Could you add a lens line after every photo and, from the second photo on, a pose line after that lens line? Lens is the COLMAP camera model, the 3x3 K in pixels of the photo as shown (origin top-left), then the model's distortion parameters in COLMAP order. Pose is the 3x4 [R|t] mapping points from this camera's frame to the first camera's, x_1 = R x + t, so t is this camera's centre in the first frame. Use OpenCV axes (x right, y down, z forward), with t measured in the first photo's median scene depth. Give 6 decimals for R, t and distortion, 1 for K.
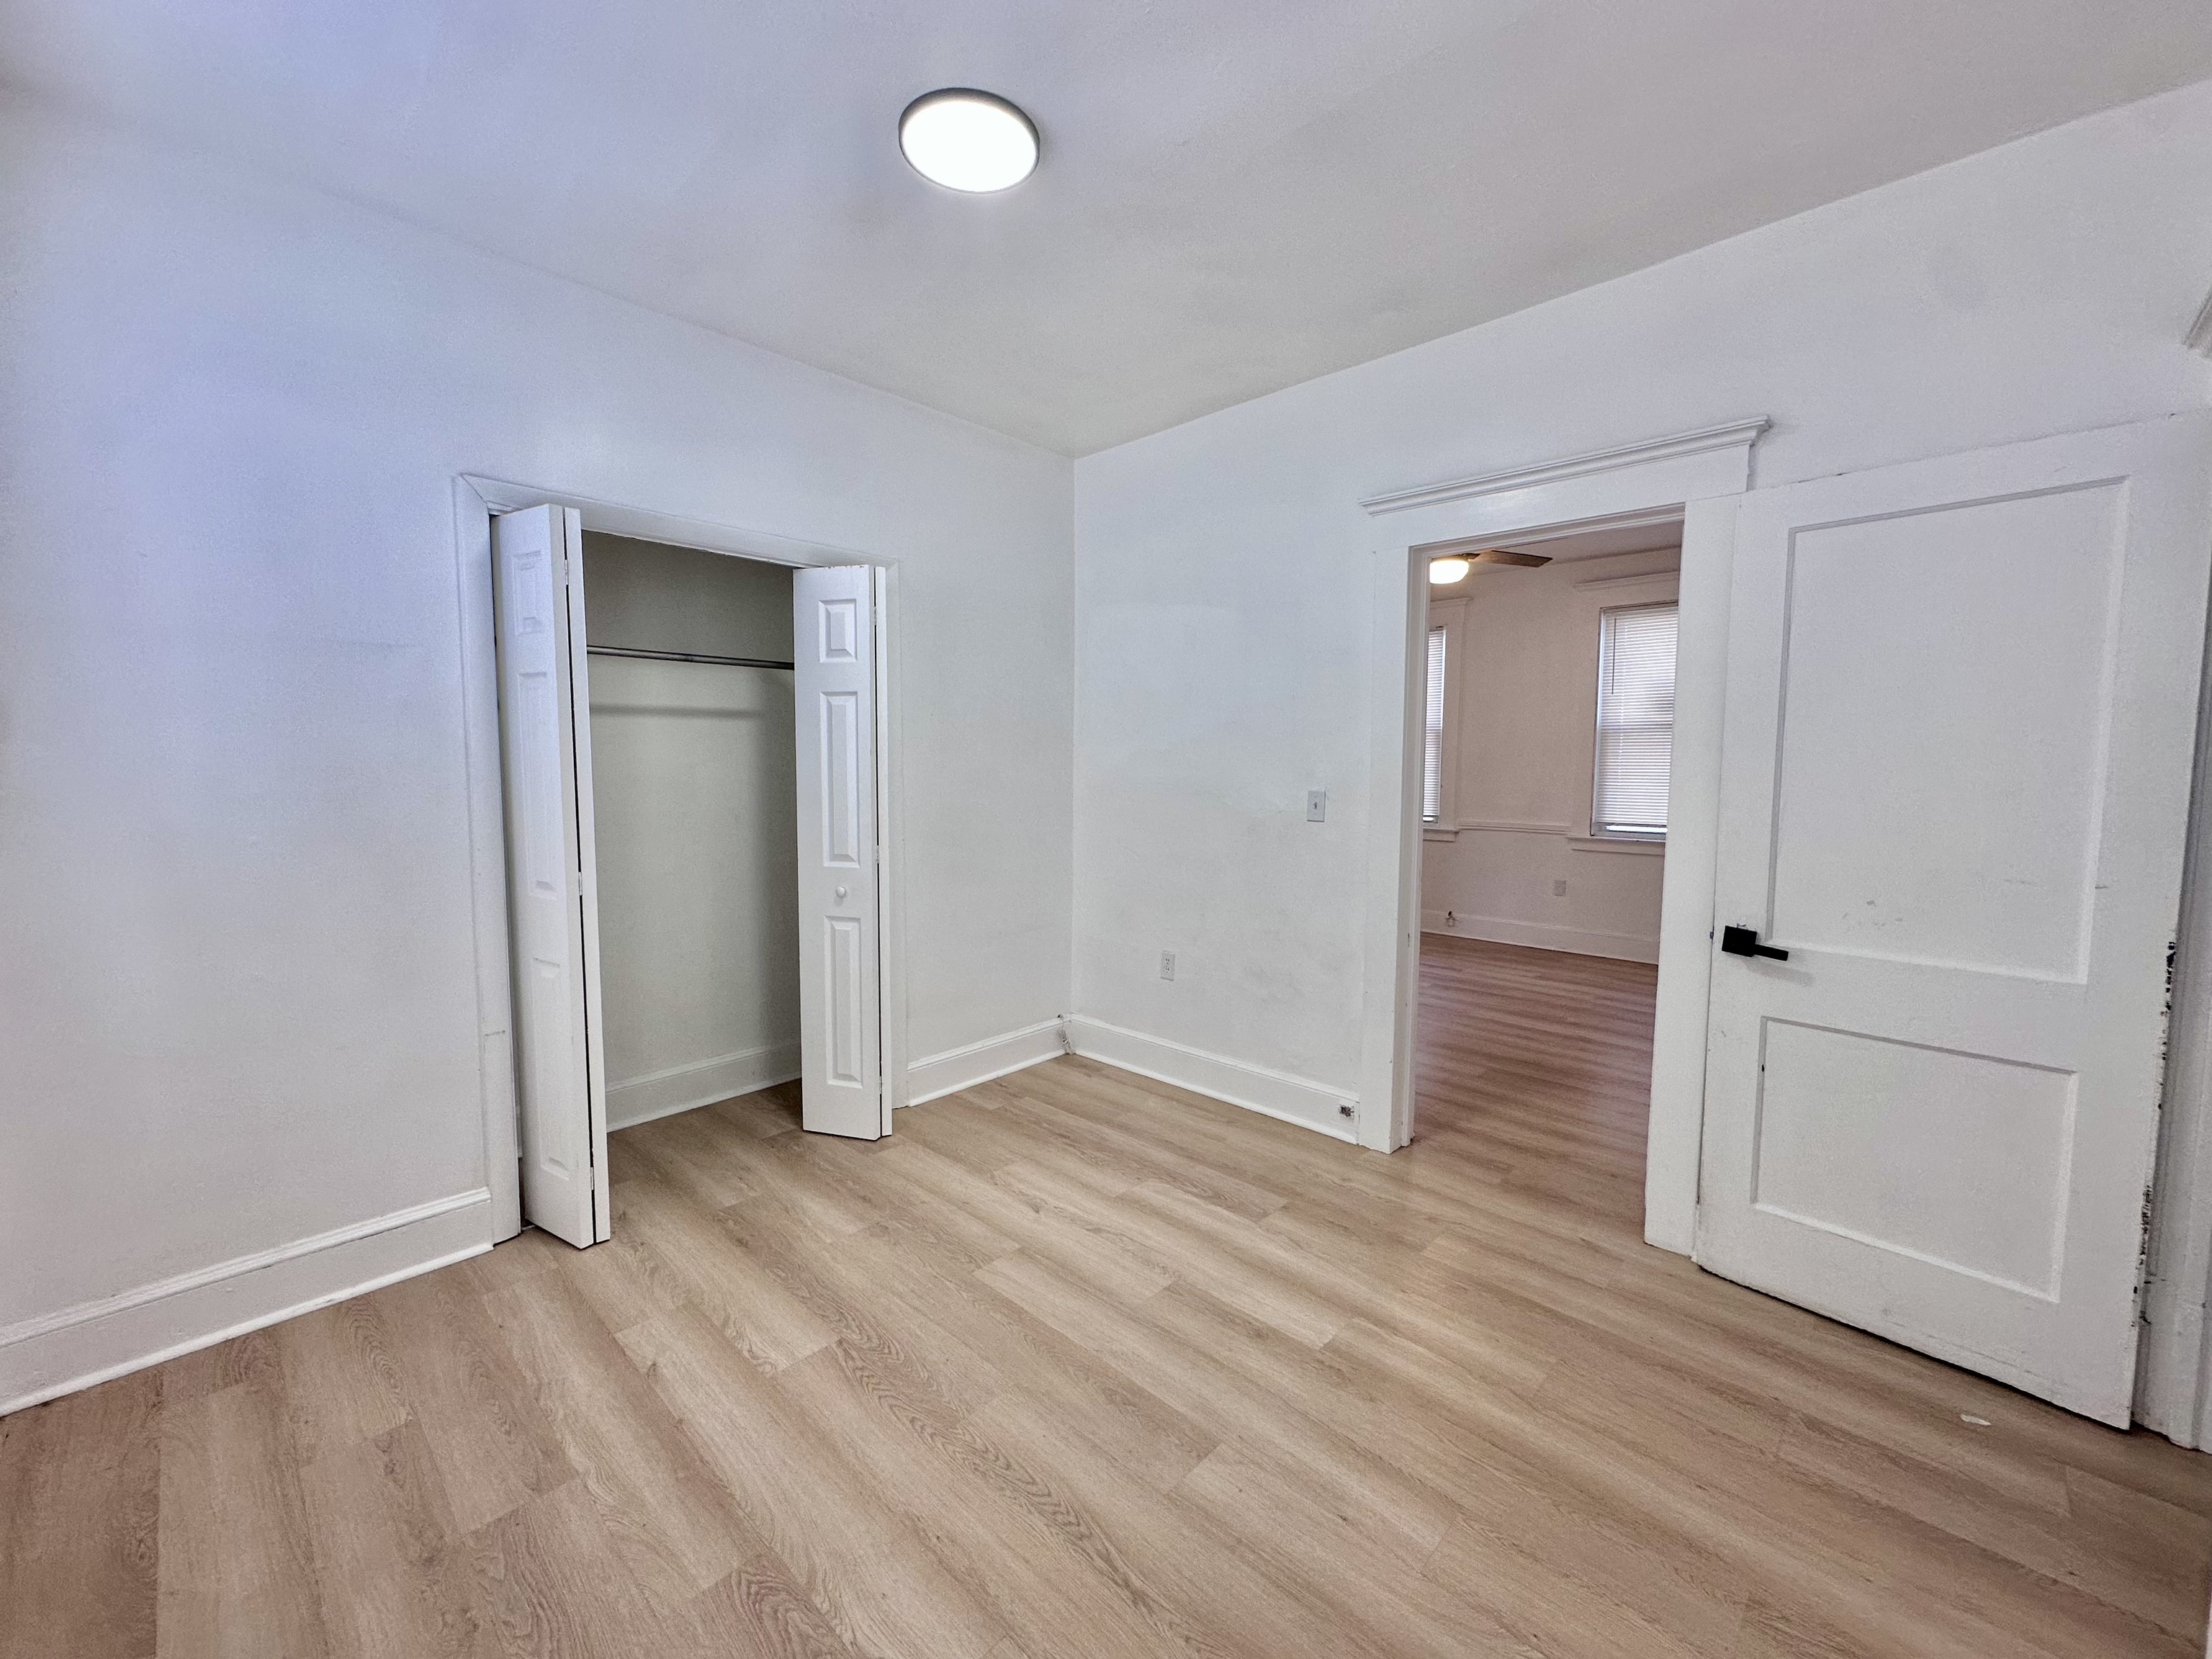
lens RADIAL K [[874.8, 0, 1108.2], [0, 874.8, 824.3], [0, 0, 1]] dist [-0.002613, -0.000026]
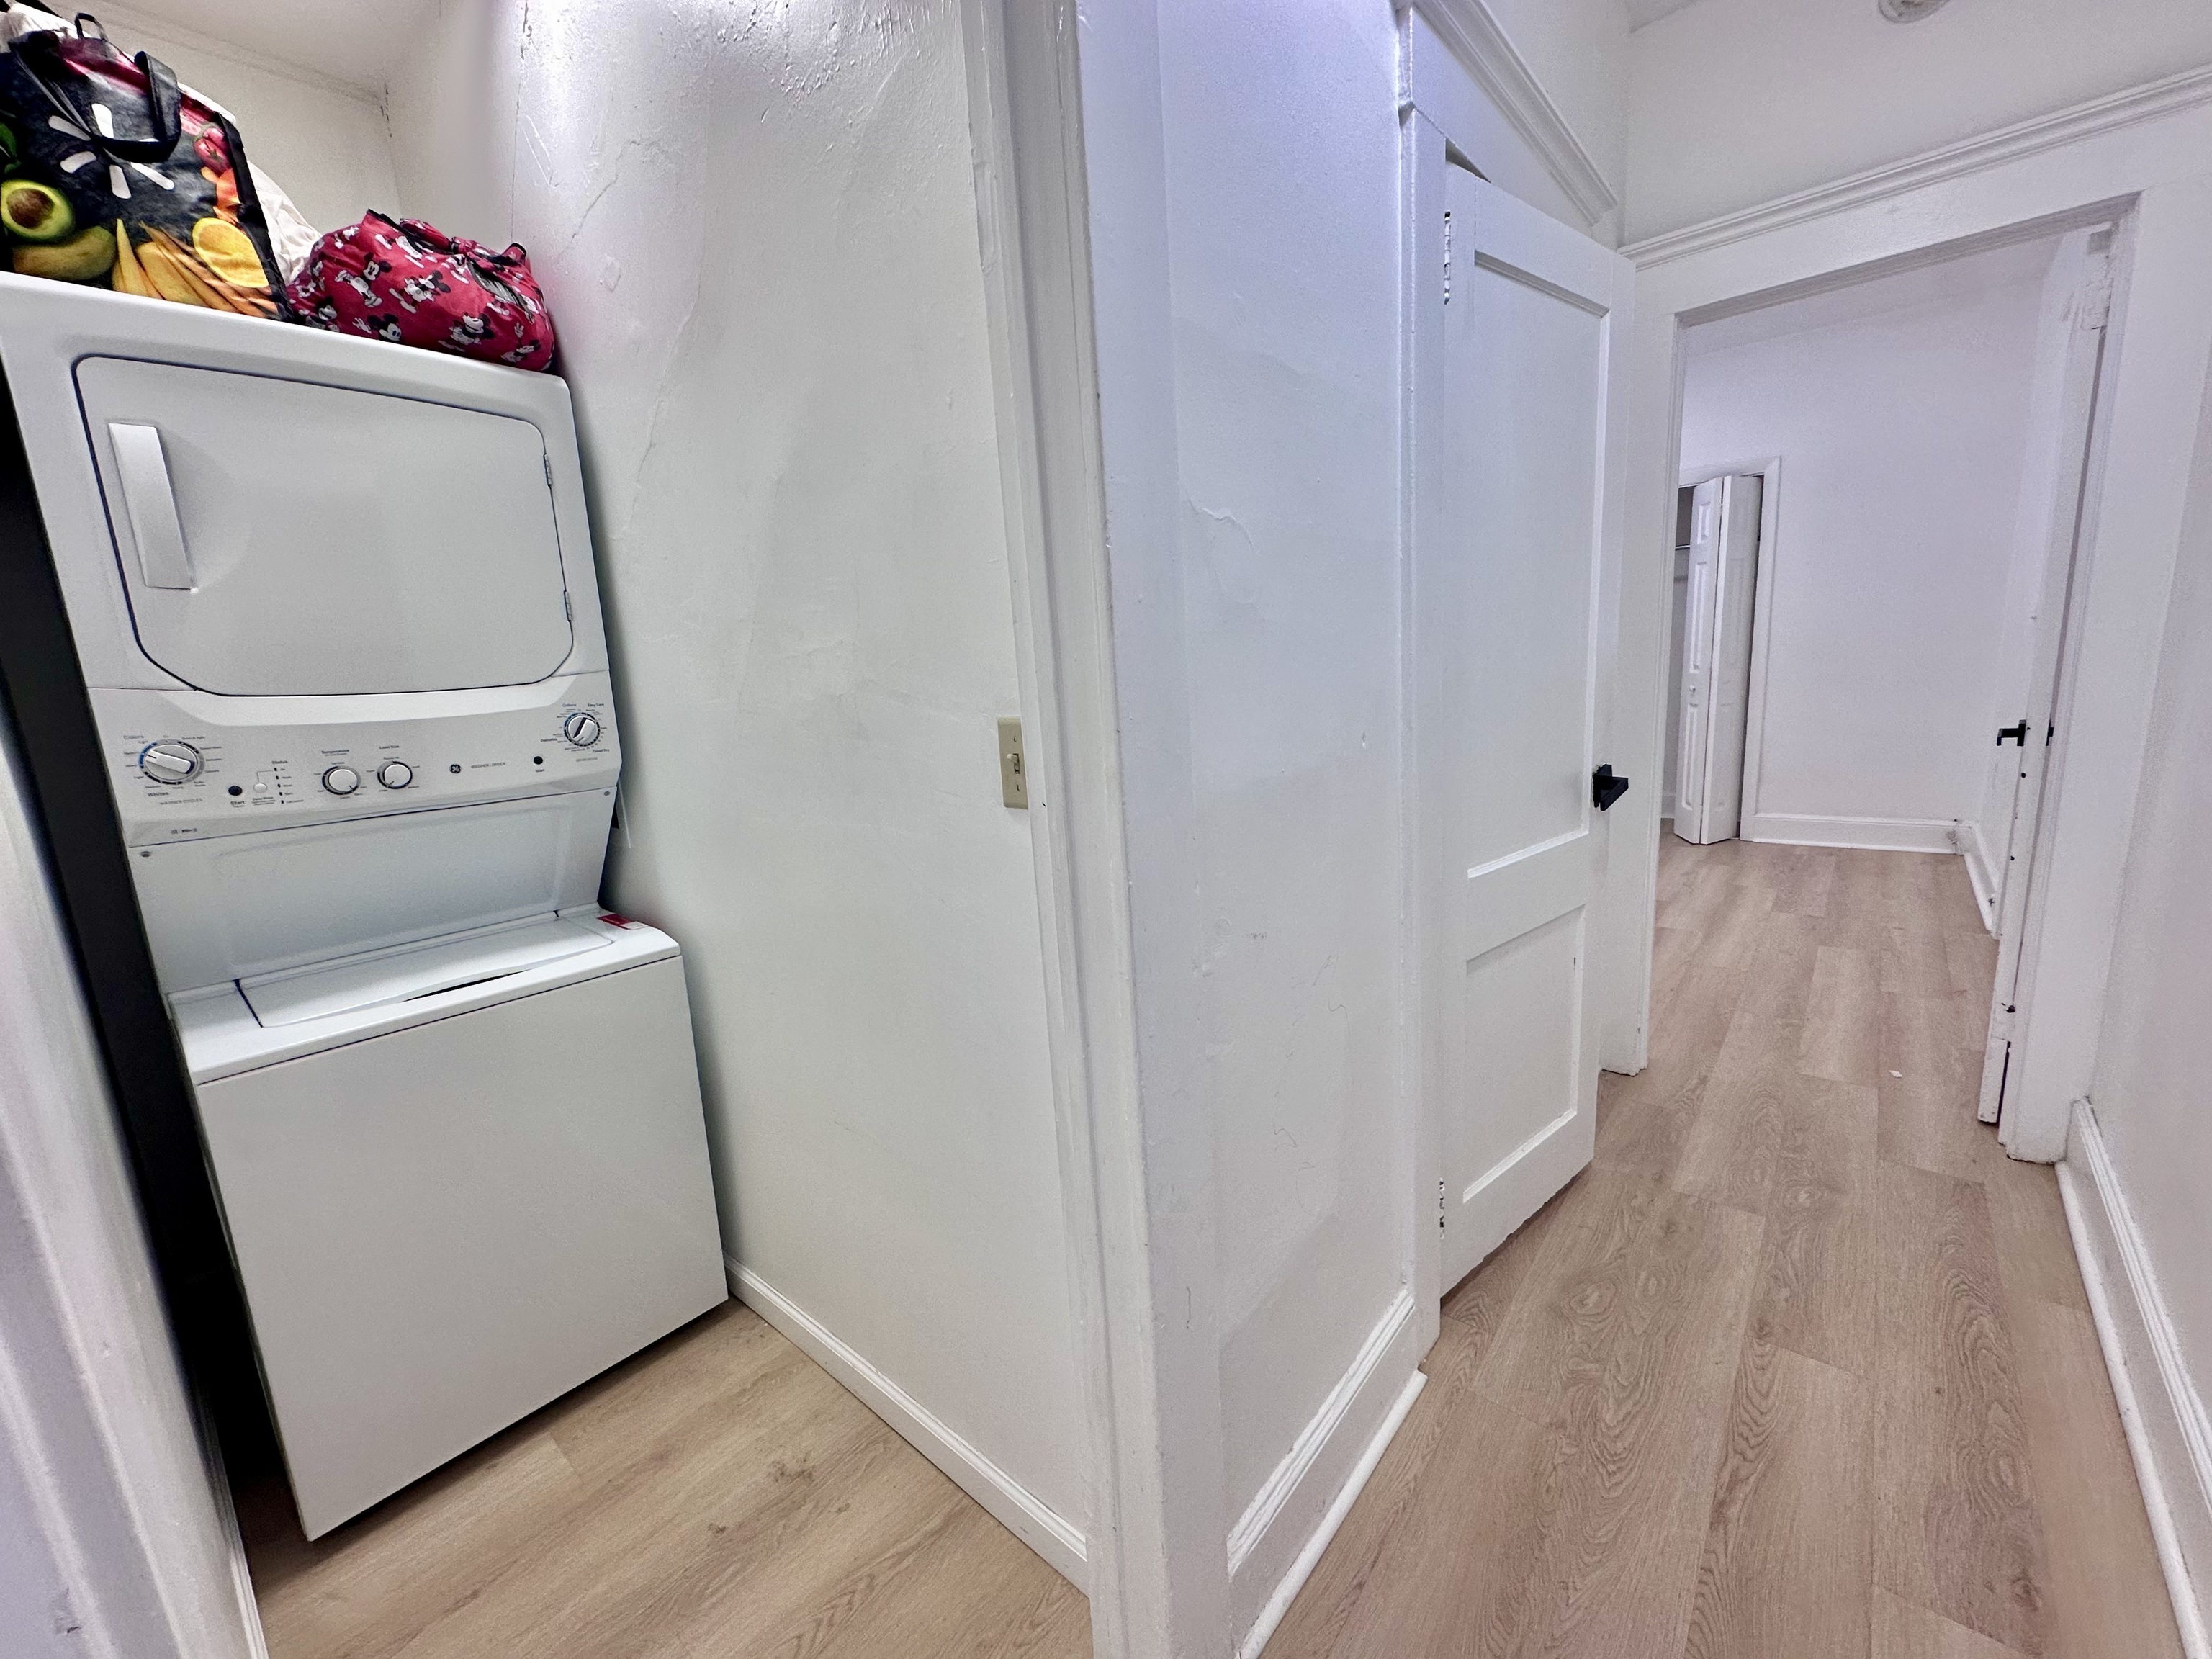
lens RADIAL K [[874.8, 0, 1108.2], [0, 874.8, 824.3], [0, 0, 1]] dist [-0.002613, -0.000026]
pose [[0.034877, 0.173028, -0.984299, 1.924548], [-0.002855, 0.984912, 0.173035, 0.071582], [0.999388, -0.003224, 0.034844, -0.216605]]
